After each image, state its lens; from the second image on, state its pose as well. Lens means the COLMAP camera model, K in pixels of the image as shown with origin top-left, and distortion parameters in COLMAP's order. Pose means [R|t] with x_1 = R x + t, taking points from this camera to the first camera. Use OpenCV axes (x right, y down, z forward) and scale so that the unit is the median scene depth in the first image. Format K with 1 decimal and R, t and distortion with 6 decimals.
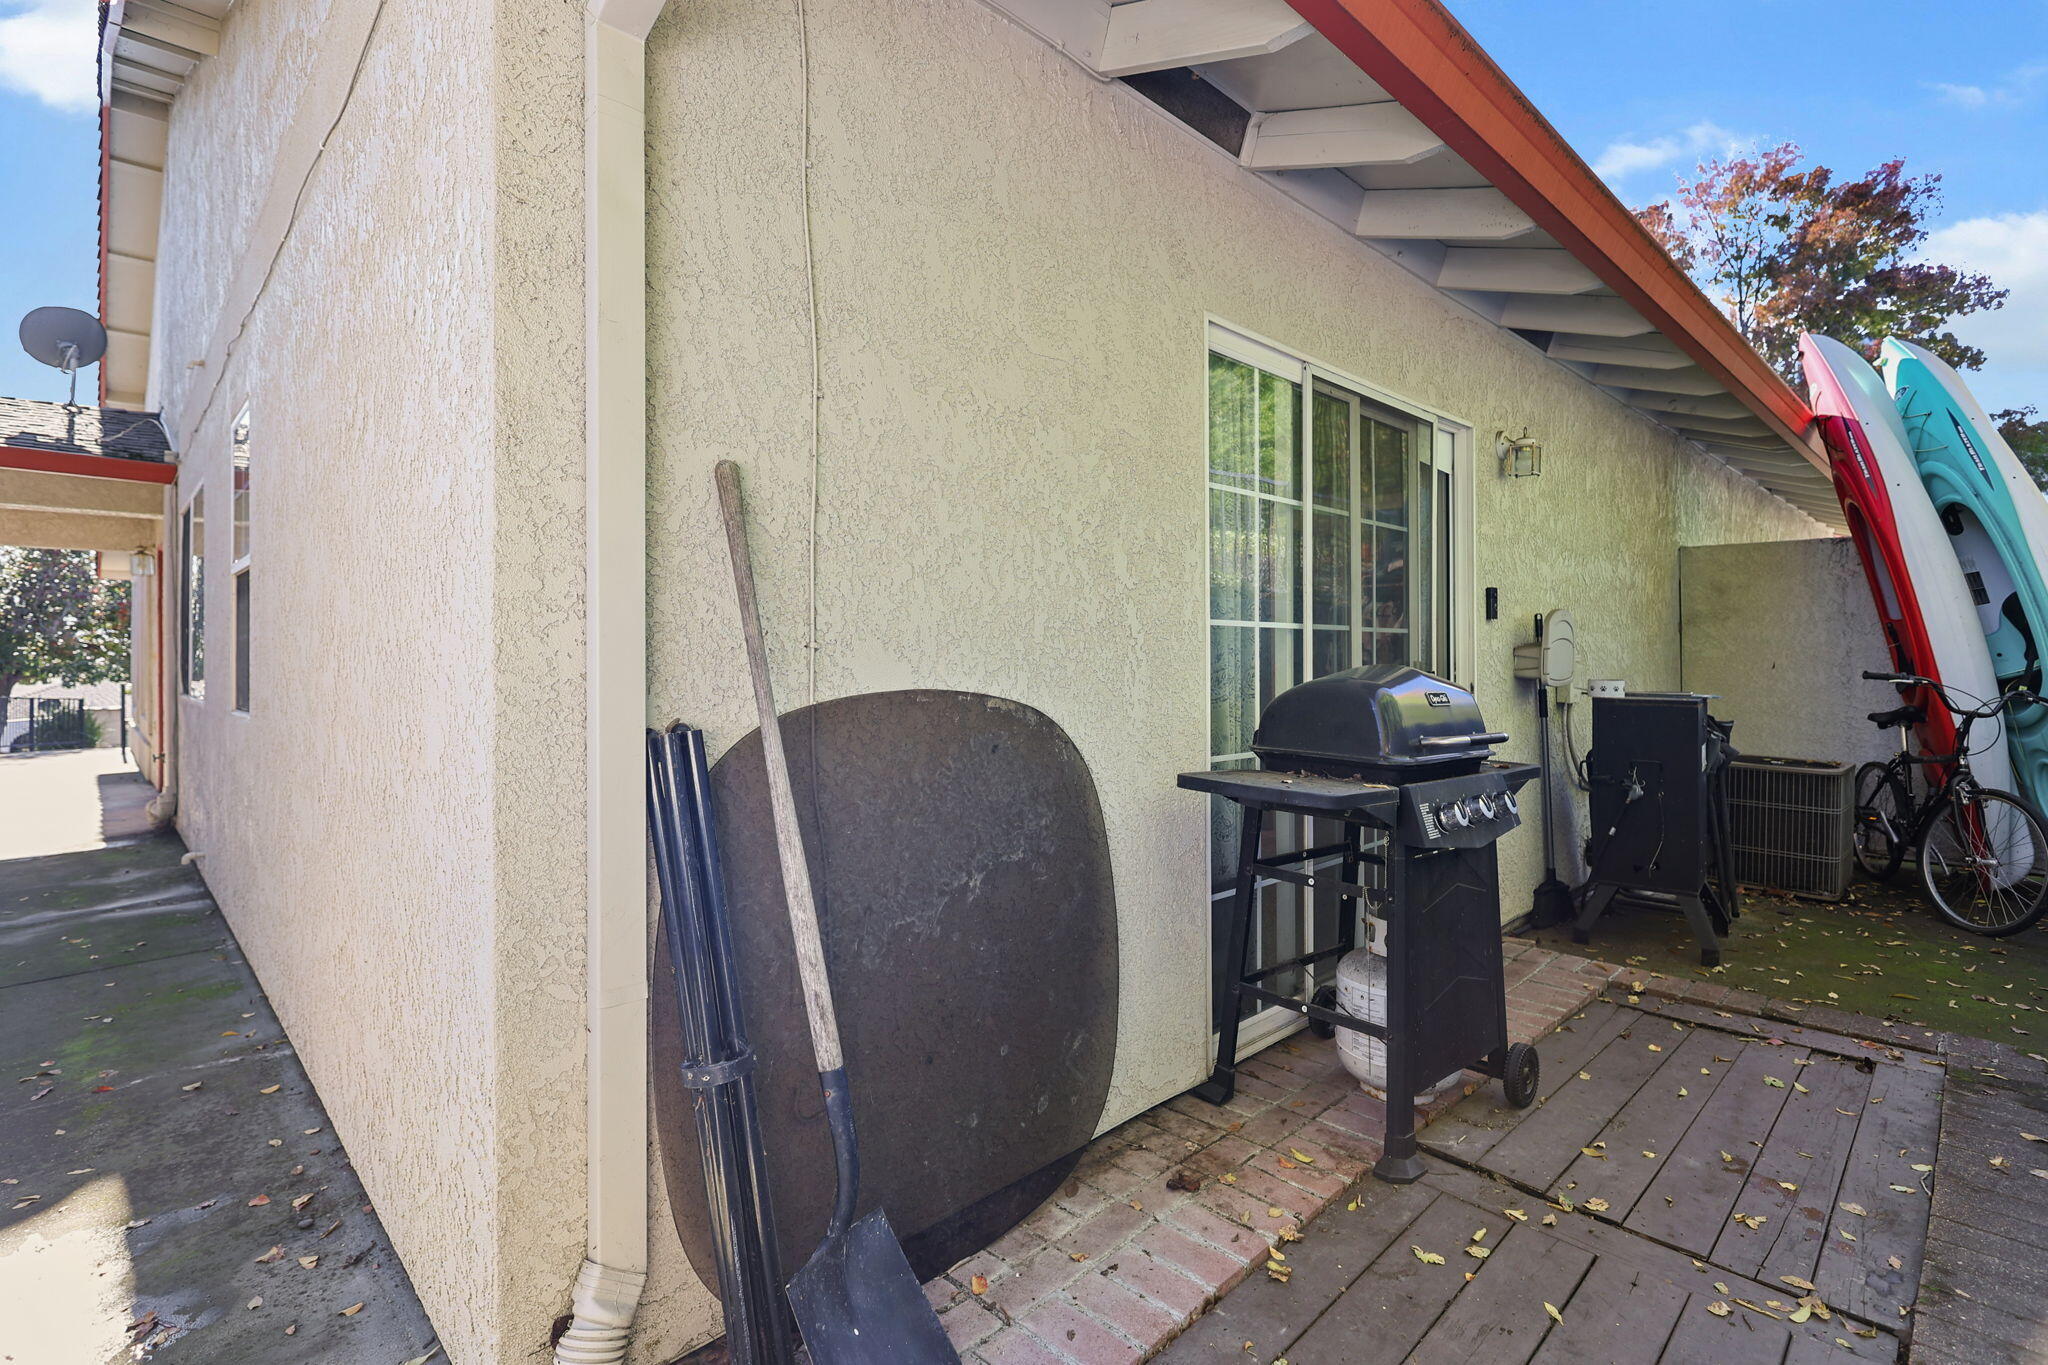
lens RADIAL K [[953.1, 0, 1021.2], [0, 953.1, 661.0], [0, 0, 1]] dist [-0.000542, -0.000320]
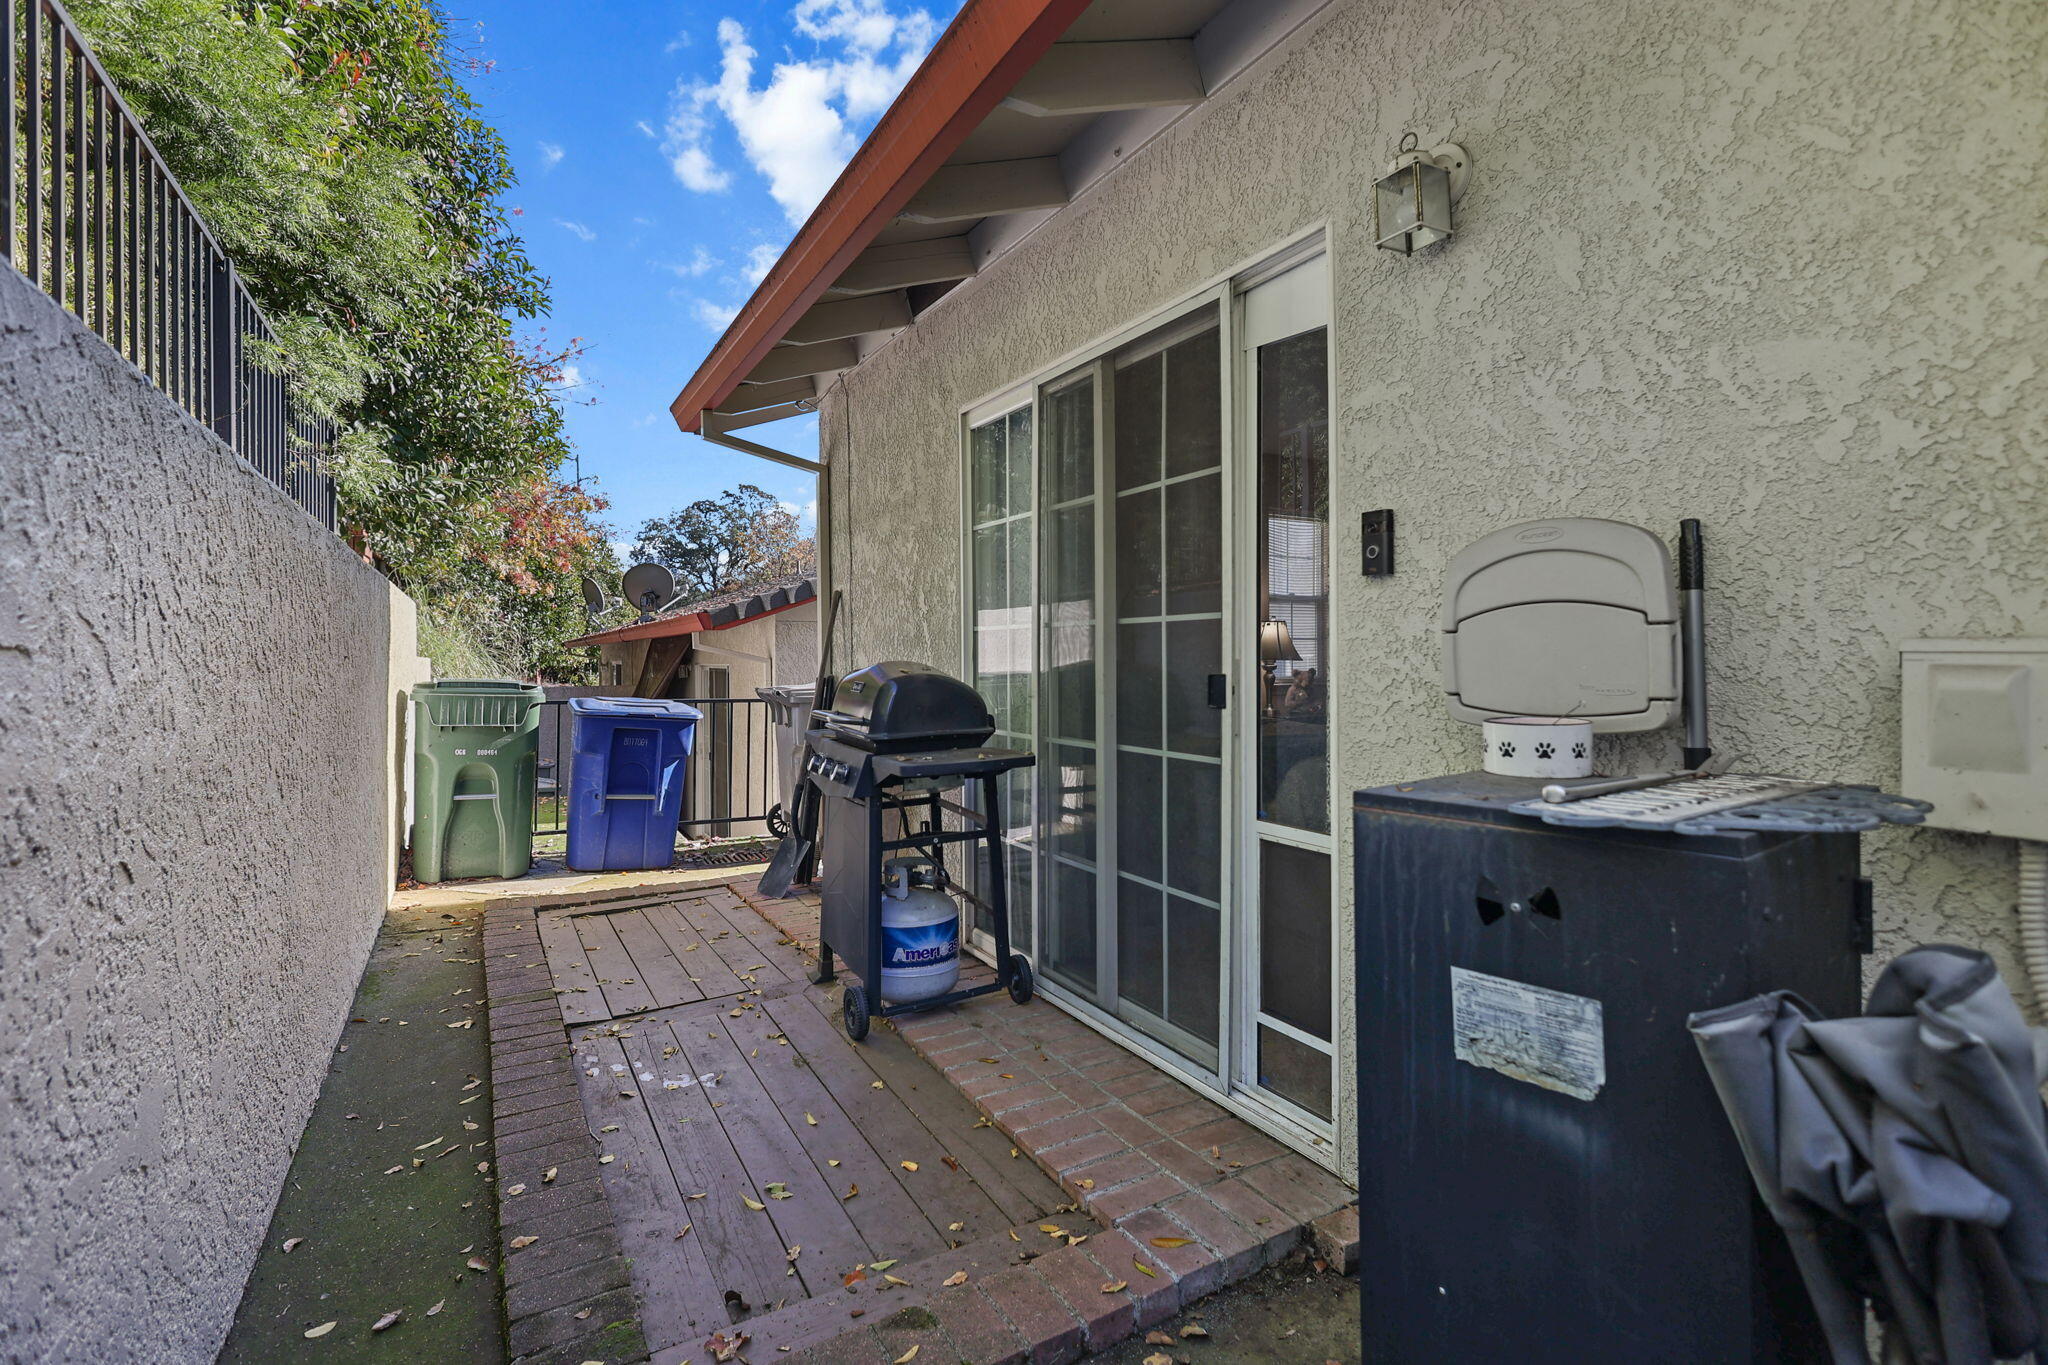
lens RADIAL K [[953.1, 0, 1021.2], [0, 953.1, 661.0], [0, 0, 1]] dist [-0.000542, -0.000320]
pose [[-0.231426, 0.008308, -0.972817, 1.360105], [-0.000733, 0.999962, 0.008715, -0.005748], [0.972852, 0.002730, -0.231411, 1.240892]]
